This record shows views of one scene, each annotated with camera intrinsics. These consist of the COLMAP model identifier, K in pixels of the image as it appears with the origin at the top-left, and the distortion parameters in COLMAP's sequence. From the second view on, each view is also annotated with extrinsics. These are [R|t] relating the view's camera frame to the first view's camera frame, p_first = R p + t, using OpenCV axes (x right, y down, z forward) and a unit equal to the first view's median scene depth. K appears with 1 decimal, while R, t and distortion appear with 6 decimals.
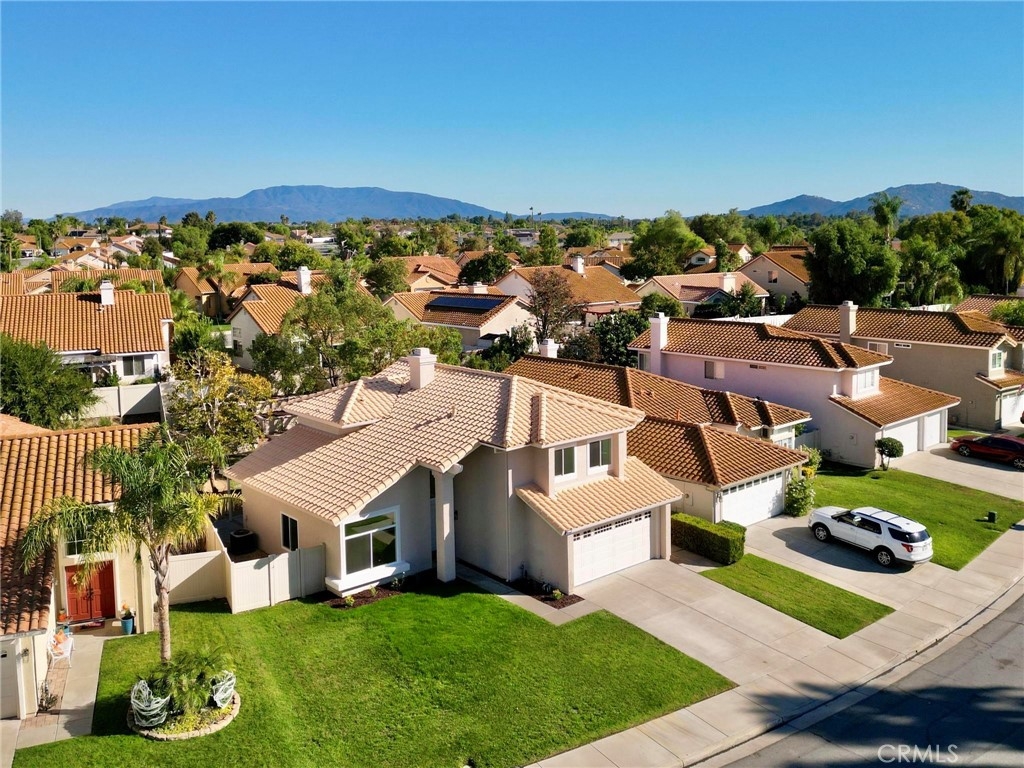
lens RADIAL K [[738.8, 0, 512.0], [0, 738.8, 384.0], [0, 0, 1]] dist [0.030517, -0.001553]
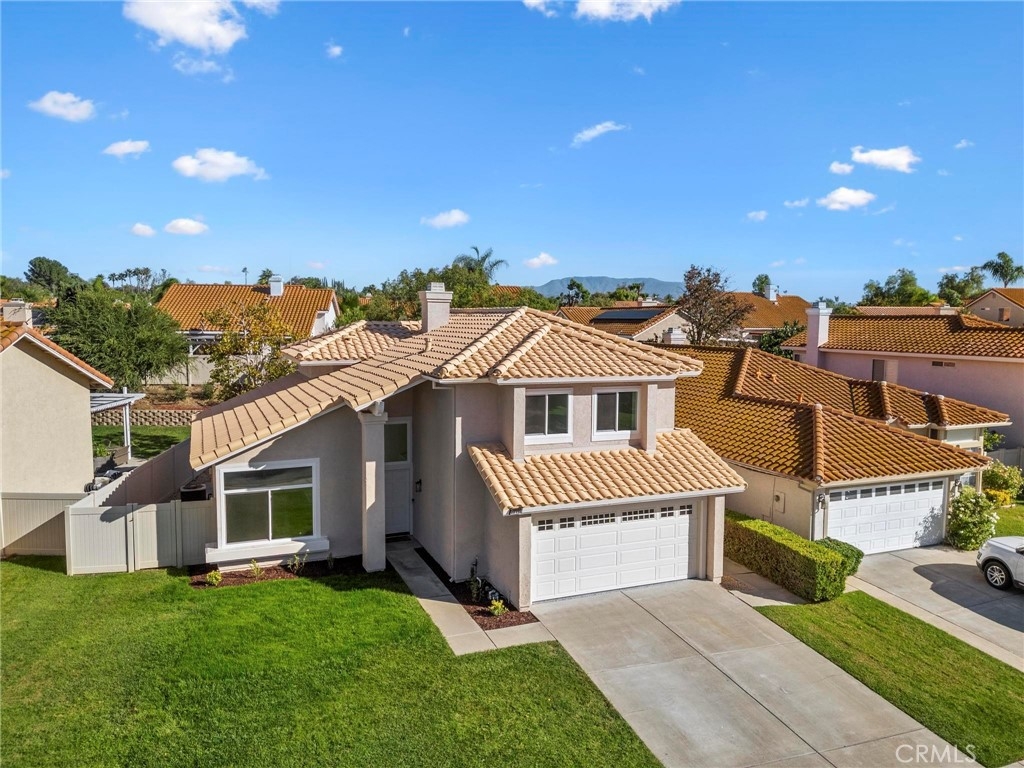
lens RADIAL K [[702.4, 0, 507.9], [0, 702.4, 402.0], [0, 0, 1]] dist [0.057499, -0.055778]
pose [[0.963230, 0.057447, -0.262465, 0.199141], [-0.060233, 0.998181, -0.002577, 0.096276], [0.261839, 0.018291, 0.964938, 0.367786]]
